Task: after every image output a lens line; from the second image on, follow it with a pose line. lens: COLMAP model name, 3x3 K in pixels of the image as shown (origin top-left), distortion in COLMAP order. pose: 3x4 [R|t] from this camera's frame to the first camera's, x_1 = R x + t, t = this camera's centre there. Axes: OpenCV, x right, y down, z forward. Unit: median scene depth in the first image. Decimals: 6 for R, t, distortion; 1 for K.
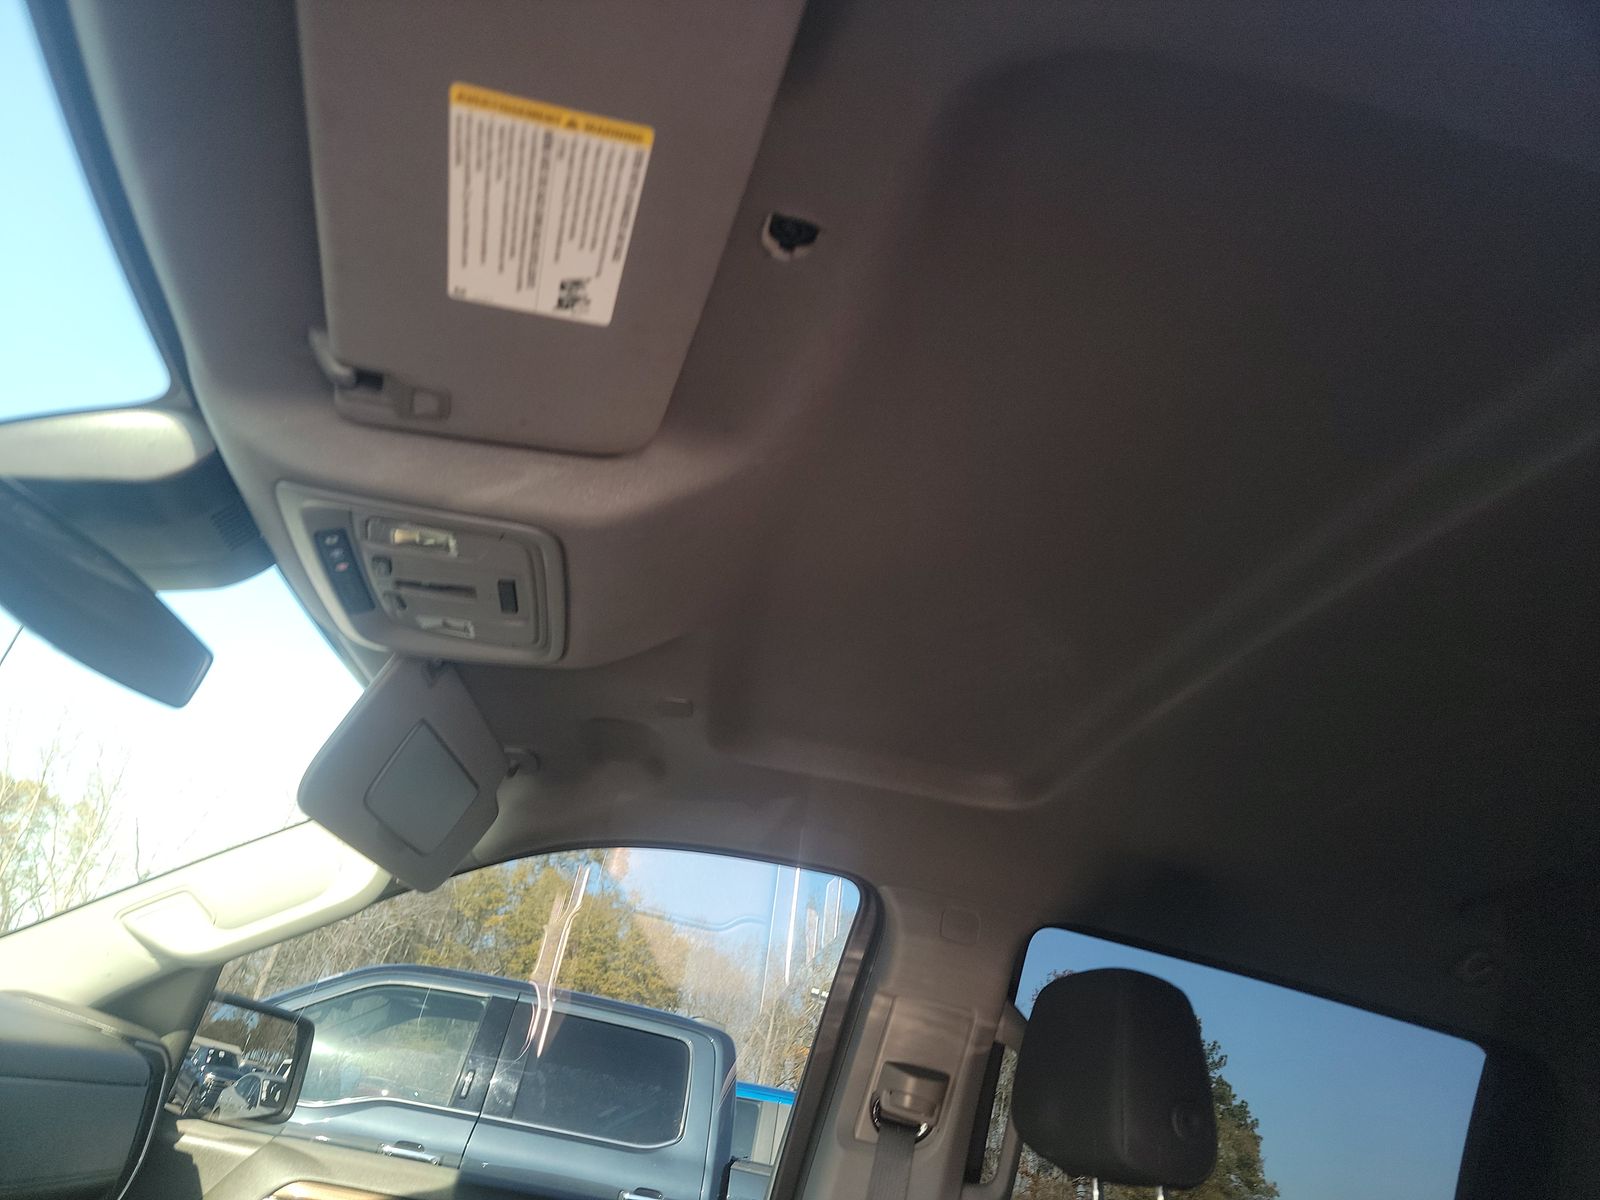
lens RADIAL K [[1163.7, 0, 800.0], [0, 1163.7, 600.0], [0, 0, 1]] dist [0.062833, -0.002042]
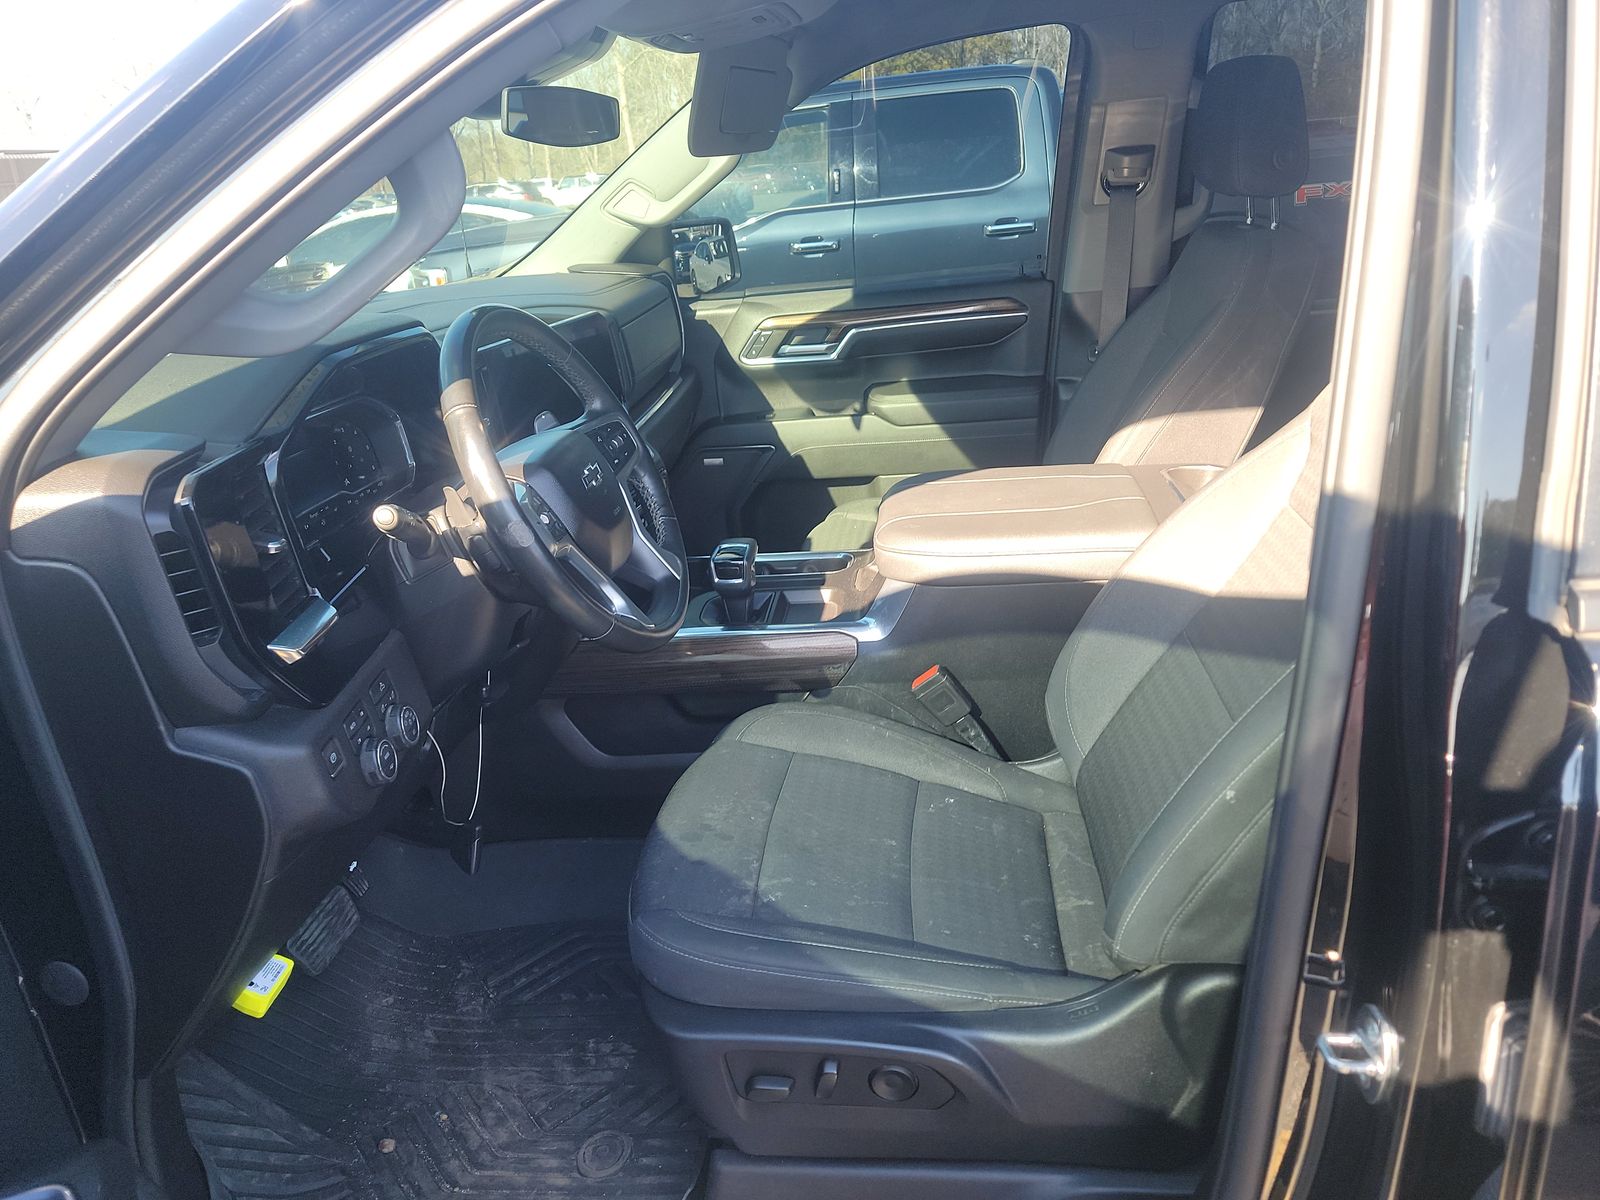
lens RADIAL K [[1163.7, 0, 800.0], [0, 1163.7, 600.0], [0, 0, 1]] dist [0.062833, -0.002042]
pose [[0.919558, -0.158227, -0.359691, 0.158209], [0.367251, 0.671671, 0.643417, -0.295069], [0.139788, -0.723756, 0.675749, -0.406839]]
